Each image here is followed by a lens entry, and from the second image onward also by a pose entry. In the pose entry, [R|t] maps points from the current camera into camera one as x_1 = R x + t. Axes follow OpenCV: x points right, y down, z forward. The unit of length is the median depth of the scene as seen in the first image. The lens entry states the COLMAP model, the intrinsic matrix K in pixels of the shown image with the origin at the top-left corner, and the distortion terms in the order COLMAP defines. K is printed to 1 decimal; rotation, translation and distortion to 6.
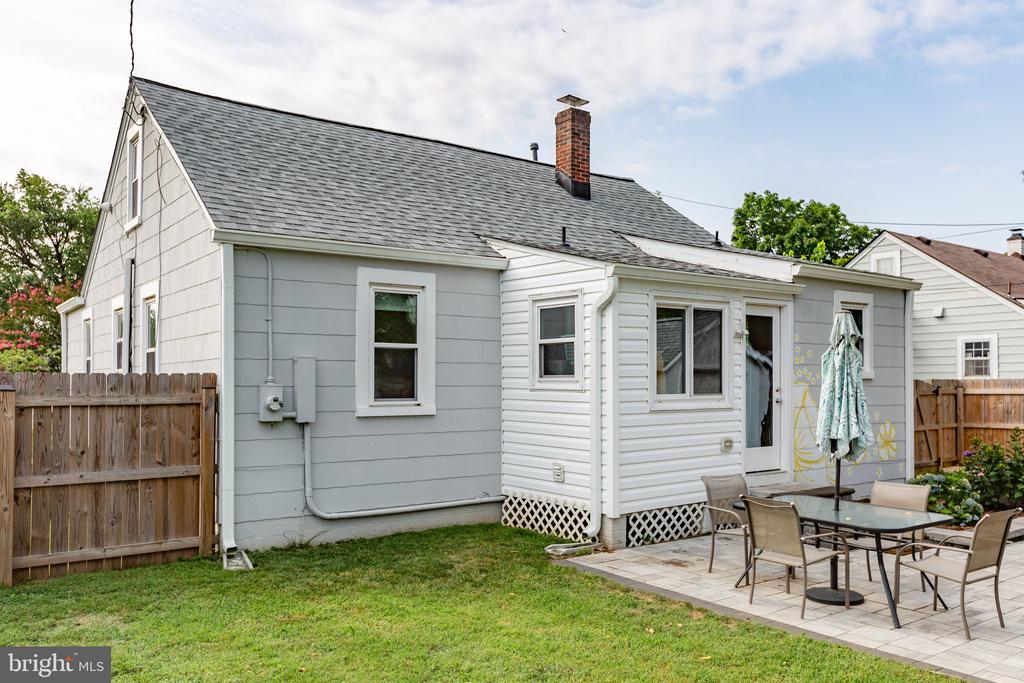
lens RADIAL K [[824.4, 0, 512.4], [0, 824.4, 369.1], [0, 0, 1]] dist [0.003367, 0.003962]
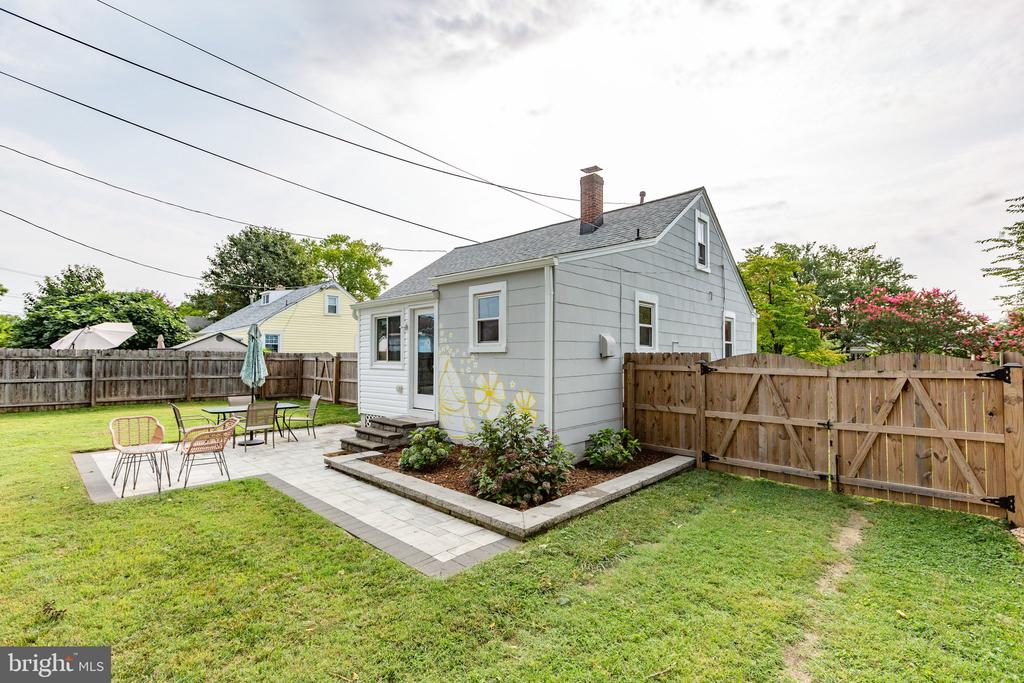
lens RADIAL K [[455.3, 0, 512.0], [0, 455.3, 341.5], [0, 0, 1]] dist [0.001016, 0.000131]
pose [[0.175058, -0.031006, -0.984070, 1.284544], [0.010625, 0.999505, -0.029602, 0.018433], [0.984501, -0.005274, 0.175301, 1.060600]]
